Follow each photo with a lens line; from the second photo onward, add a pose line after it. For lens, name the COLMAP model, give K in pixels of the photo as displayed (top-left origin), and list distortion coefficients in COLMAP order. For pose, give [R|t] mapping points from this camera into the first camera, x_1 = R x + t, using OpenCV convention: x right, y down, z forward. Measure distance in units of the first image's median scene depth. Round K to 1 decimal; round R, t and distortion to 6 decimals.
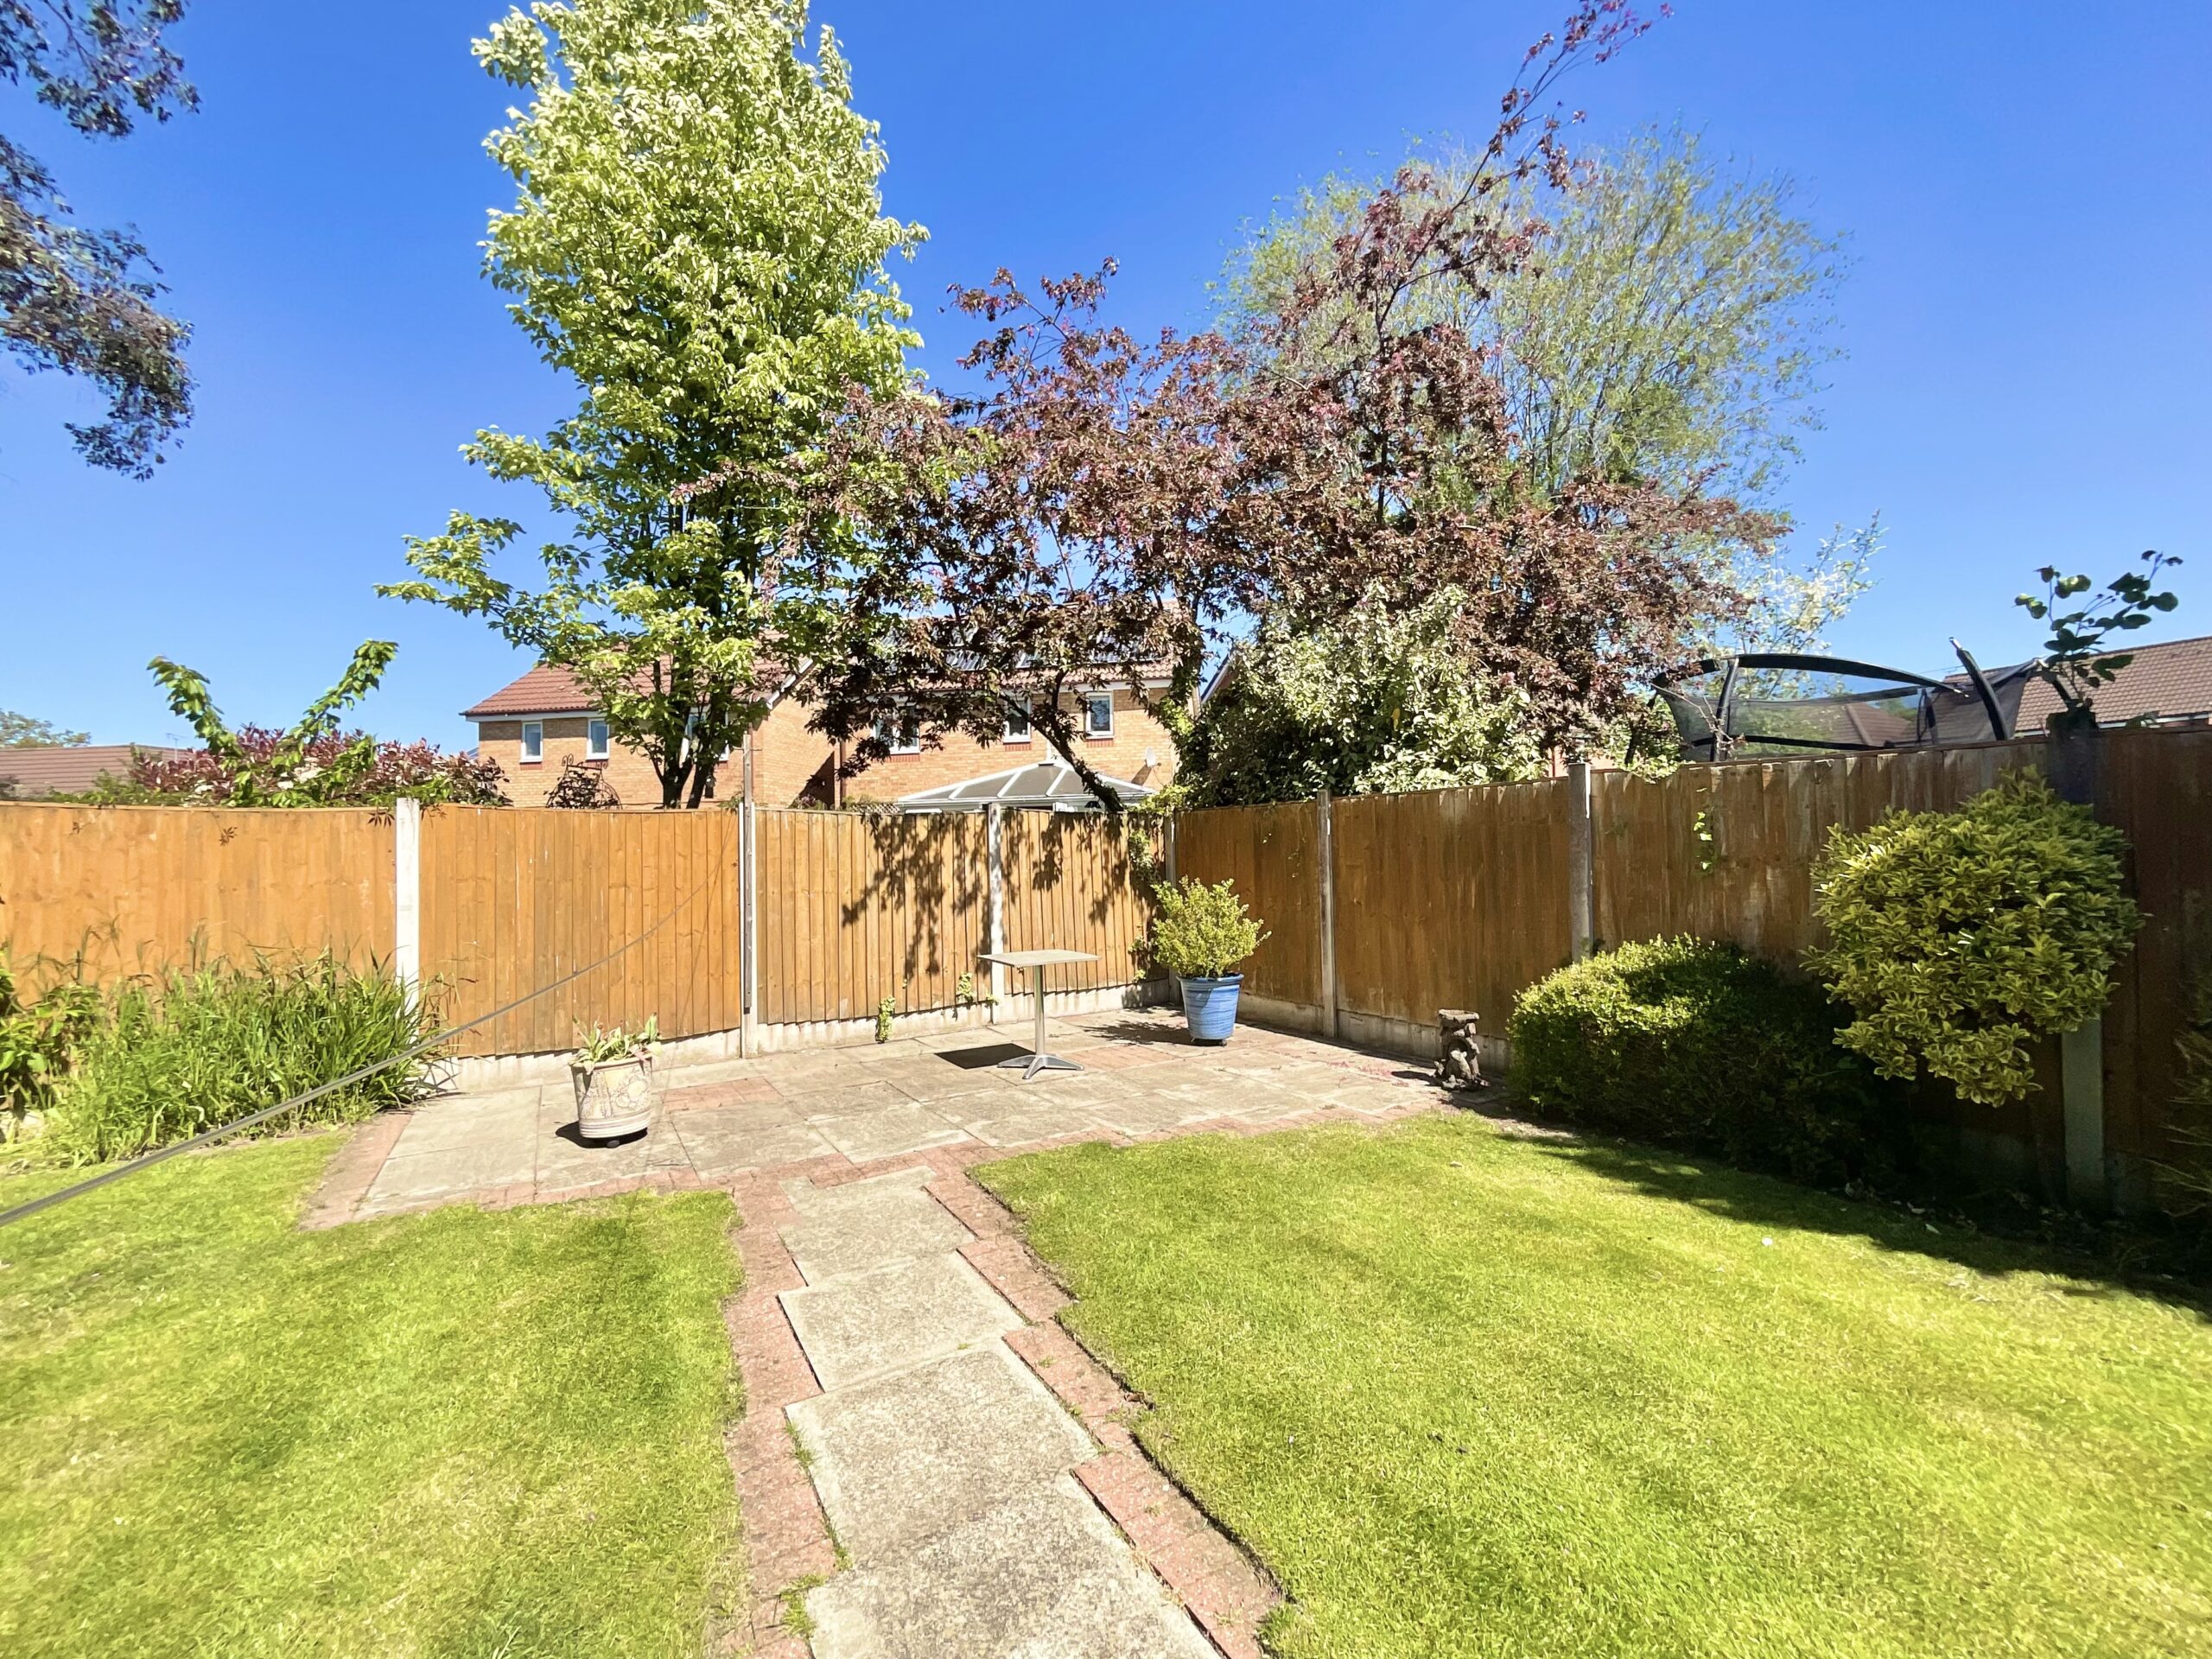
lens RADIAL K [[895.1, 0, 1106.9], [0, 895.1, 839.6], [0, 0, 1]] dist [-0.002668, -0.000223]
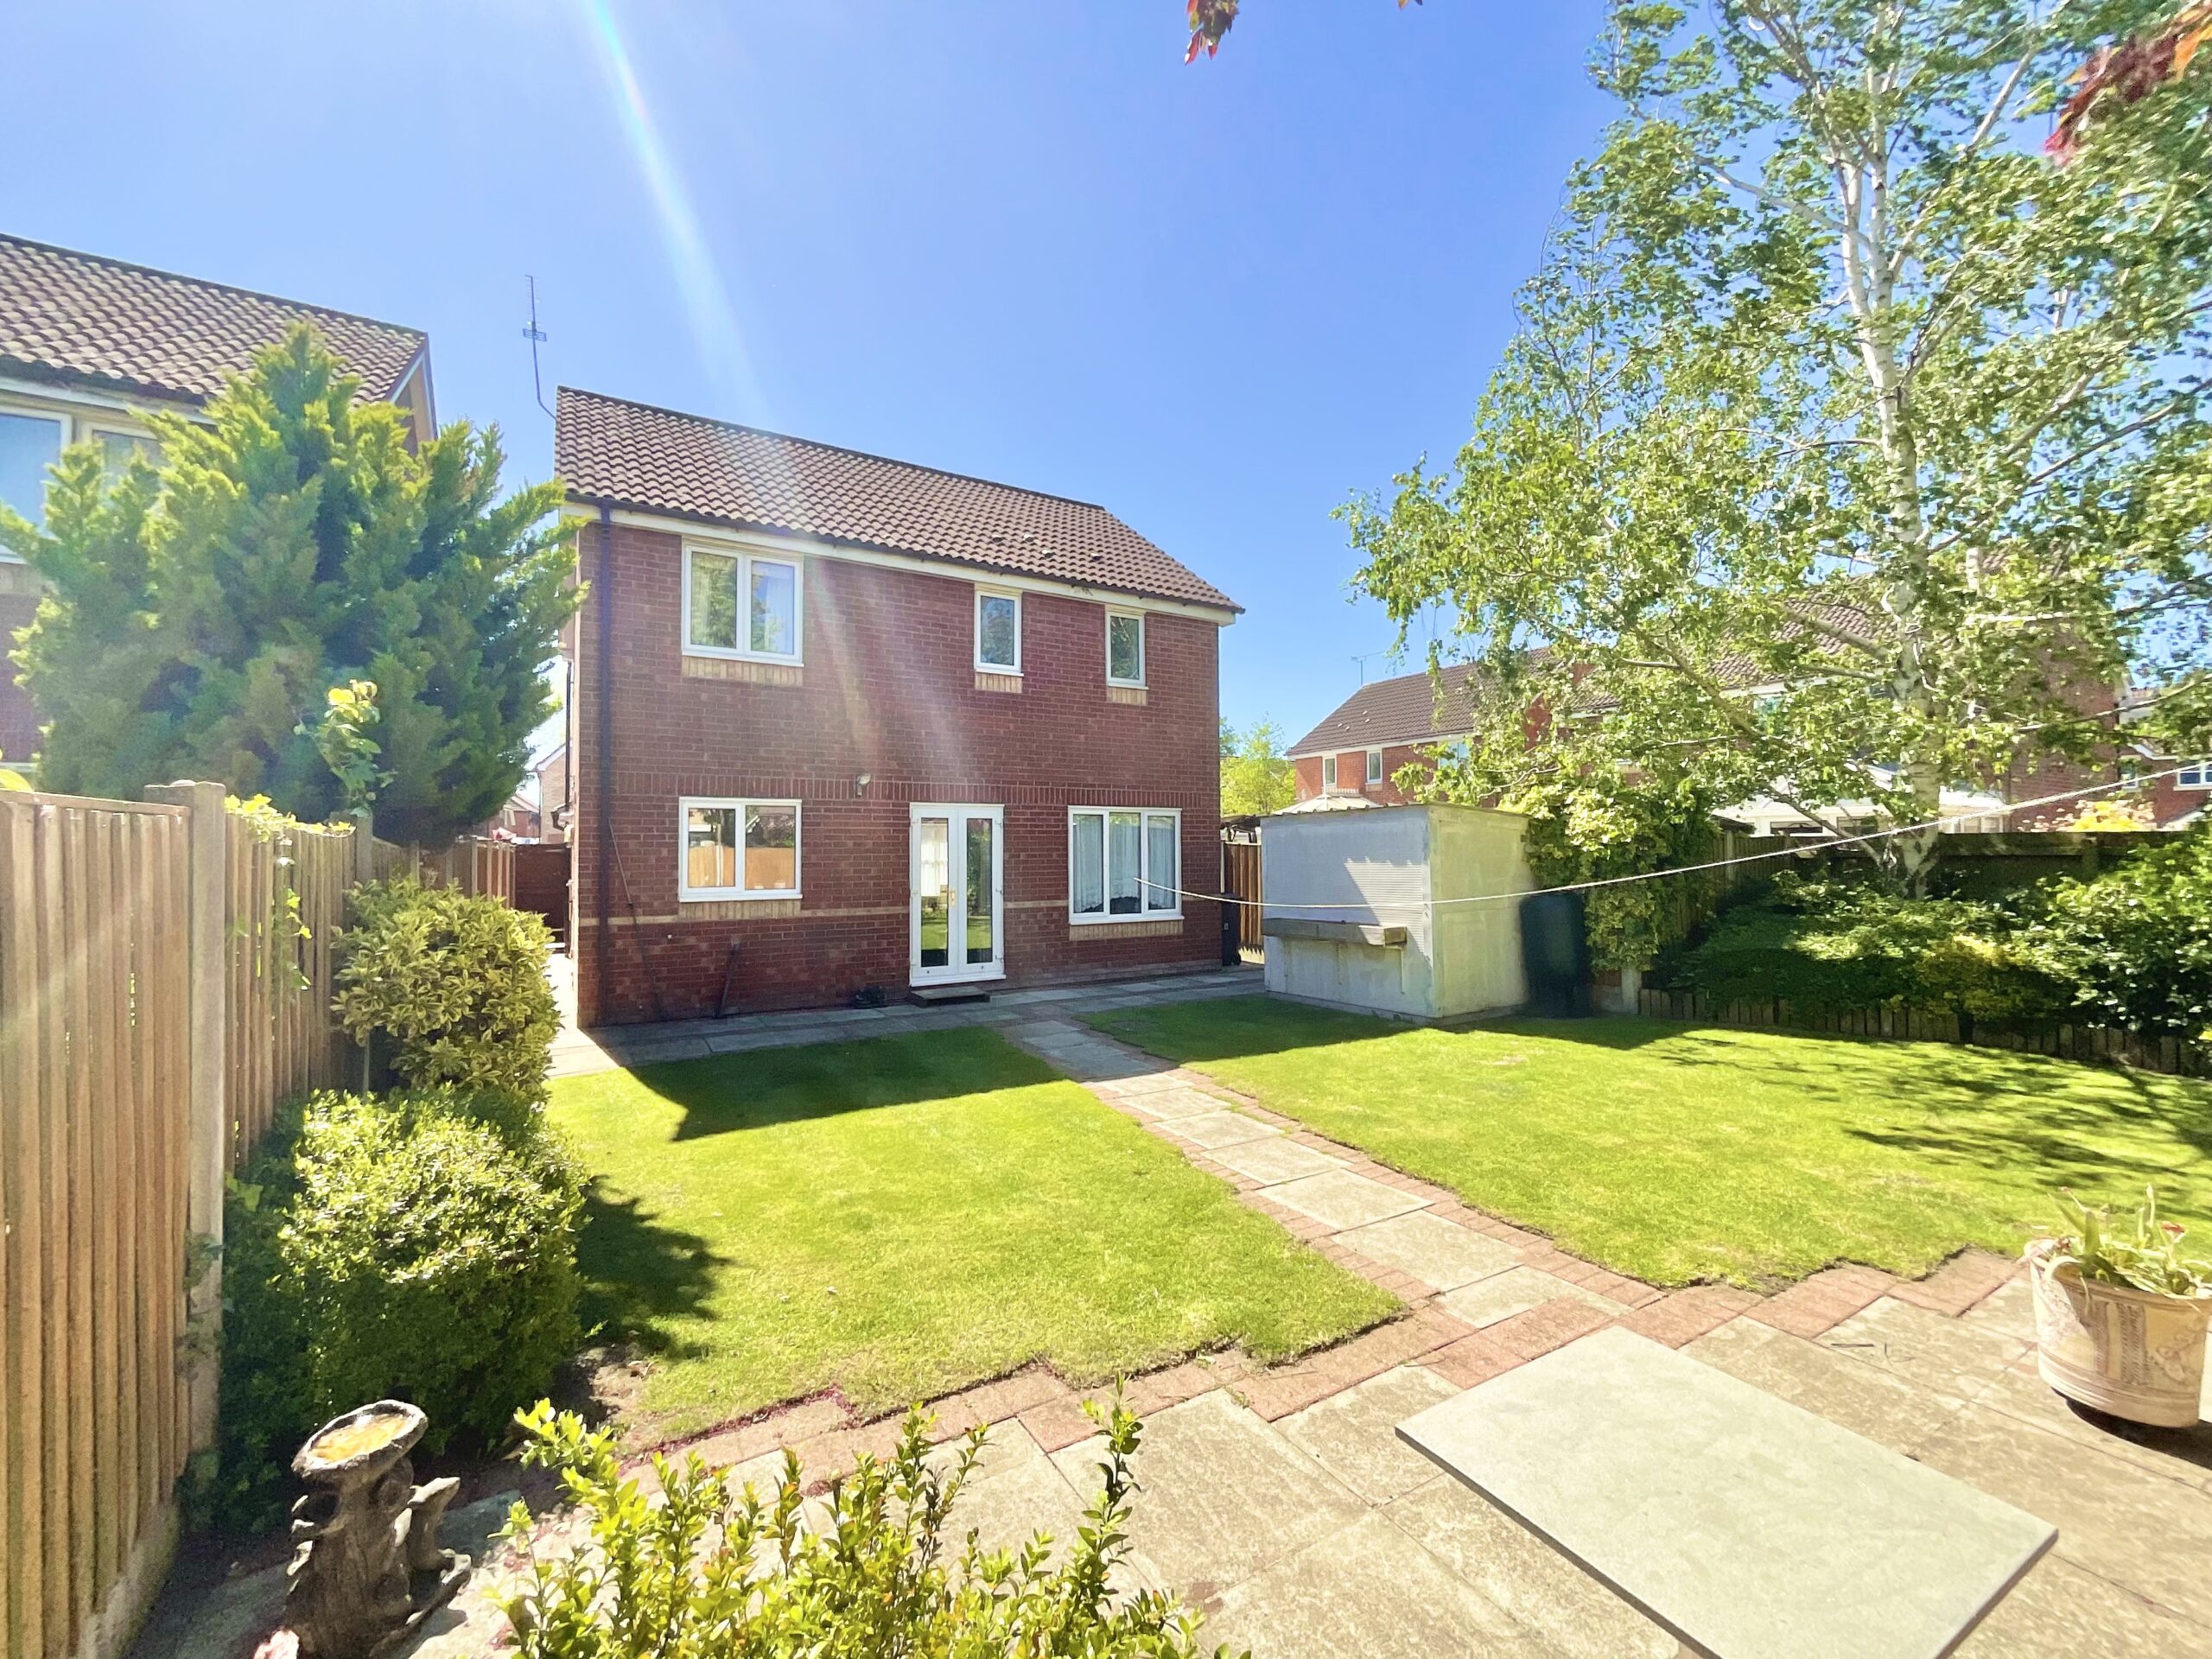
lens RADIAL K [[895.1, 0, 1106.9], [0, 895.1, 839.6], [0, 0, 1]] dist [-0.002668, -0.000223]
pose [[-0.999436, 0.032720, 0.007571, 0.061793], [0.032493, 0.999067, -0.028459, -0.028717], [-0.008496, -0.028197, -0.999566, 1.112754]]
